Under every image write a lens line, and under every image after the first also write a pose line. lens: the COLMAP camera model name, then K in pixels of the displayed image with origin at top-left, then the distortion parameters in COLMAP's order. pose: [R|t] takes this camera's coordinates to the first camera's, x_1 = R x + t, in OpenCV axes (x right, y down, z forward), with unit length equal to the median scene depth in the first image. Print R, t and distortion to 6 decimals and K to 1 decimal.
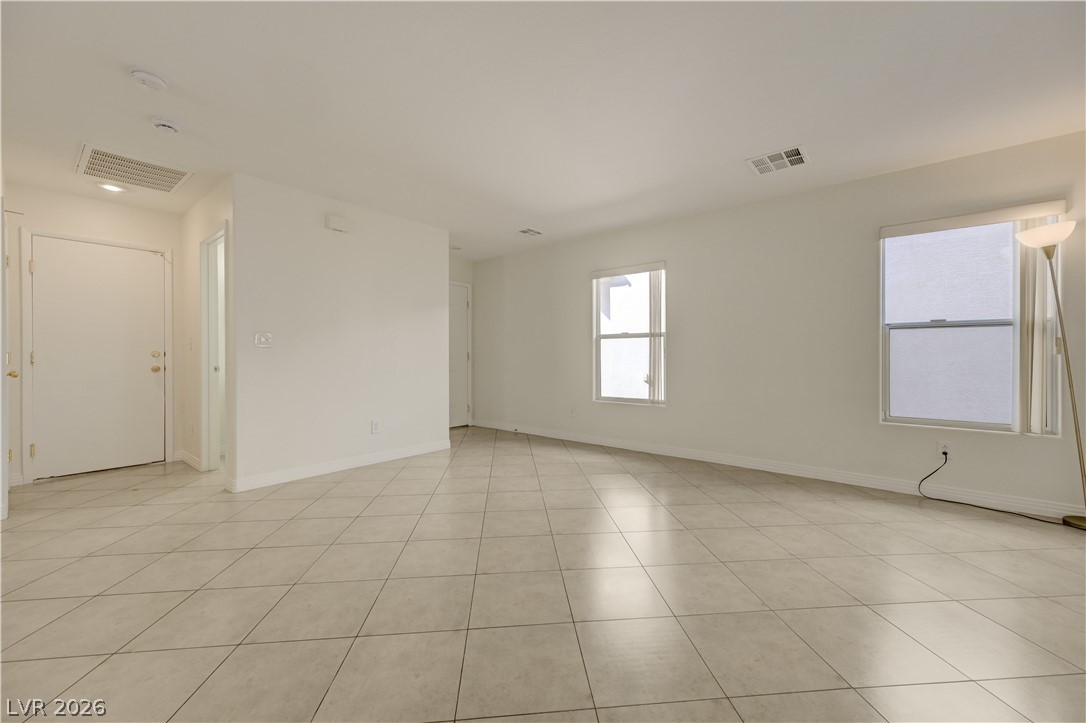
lens RADIAL K [[420.2, 0, 547.7], [0, 420.2, 360.7], [0, 0, 1]] dist [0.005127, -0.000370]
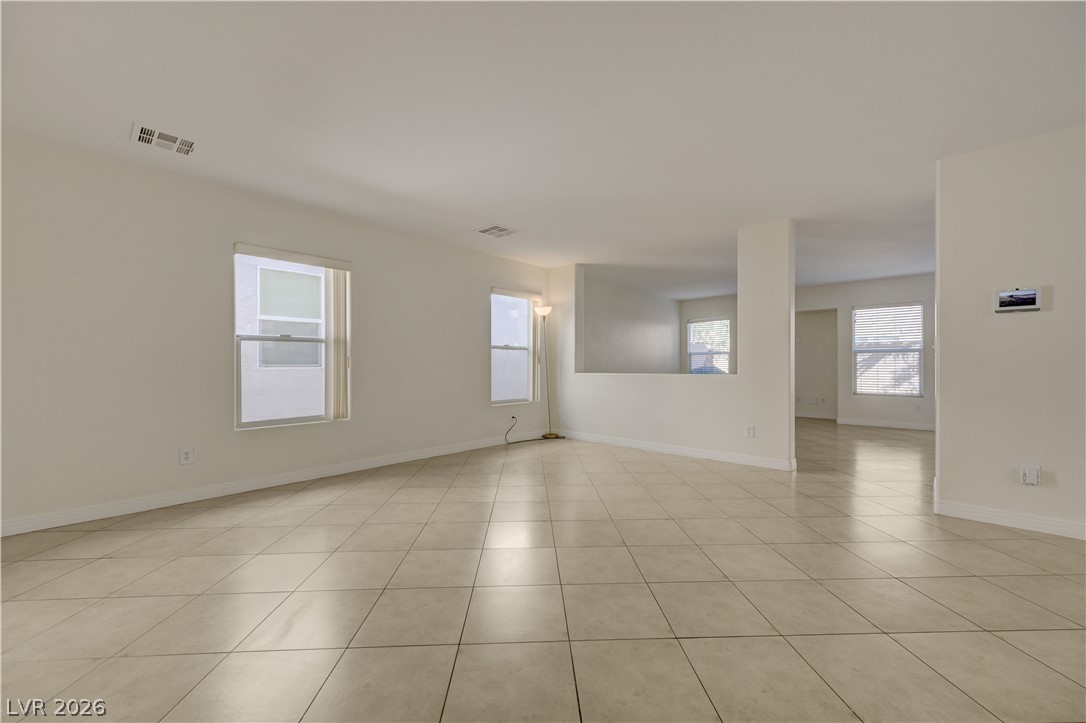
lens RADIAL K [[420.2, 0, 547.0], [0, 420.2, 363.1], [0, 0, 1]] dist [0.005127, -0.000370]
pose [[0.056741, 0.005541, 0.998374, -0.320115], [0.011103, 0.999919, -0.006180, -0.001970], [-0.998327, 0.011435, 0.056675, 0.266625]]
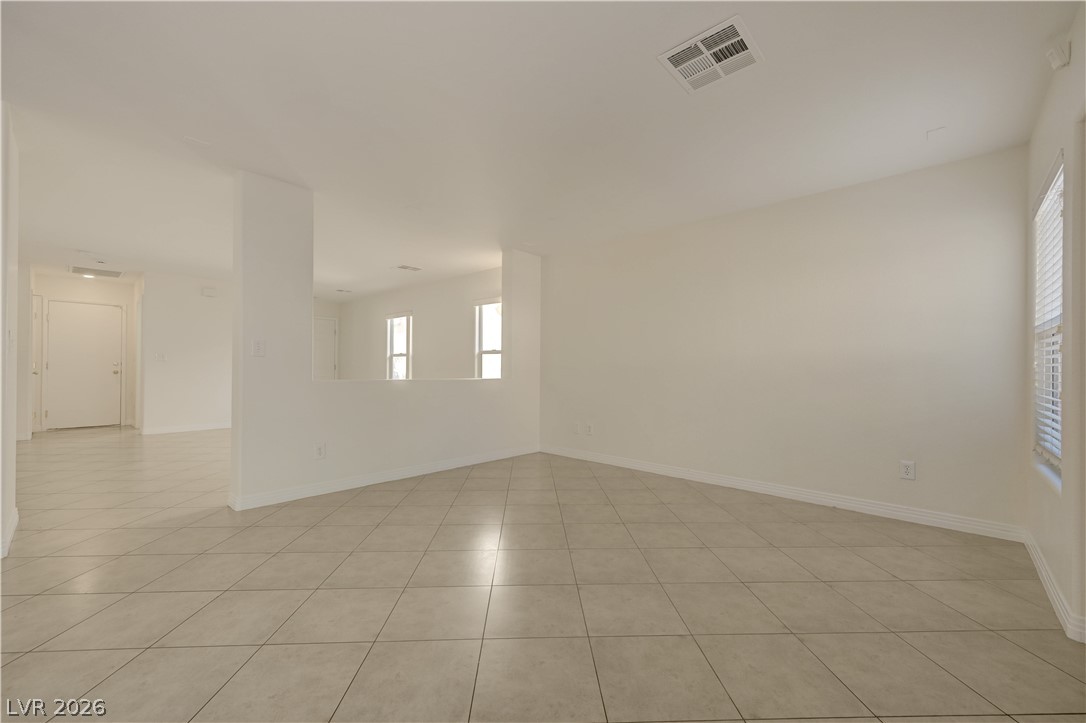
lens RADIAL K [[420.2, 0, 543.6], [0, 420.2, 369.0], [0, 0, 1]] dist [0.005127, -0.000370]
pose [[0.998611, 0.010302, -0.051664, 1.024426], [-0.010713, 0.999913, -0.007688, 0.000663], [0.051580, 0.008231, 0.998635, -0.725086]]
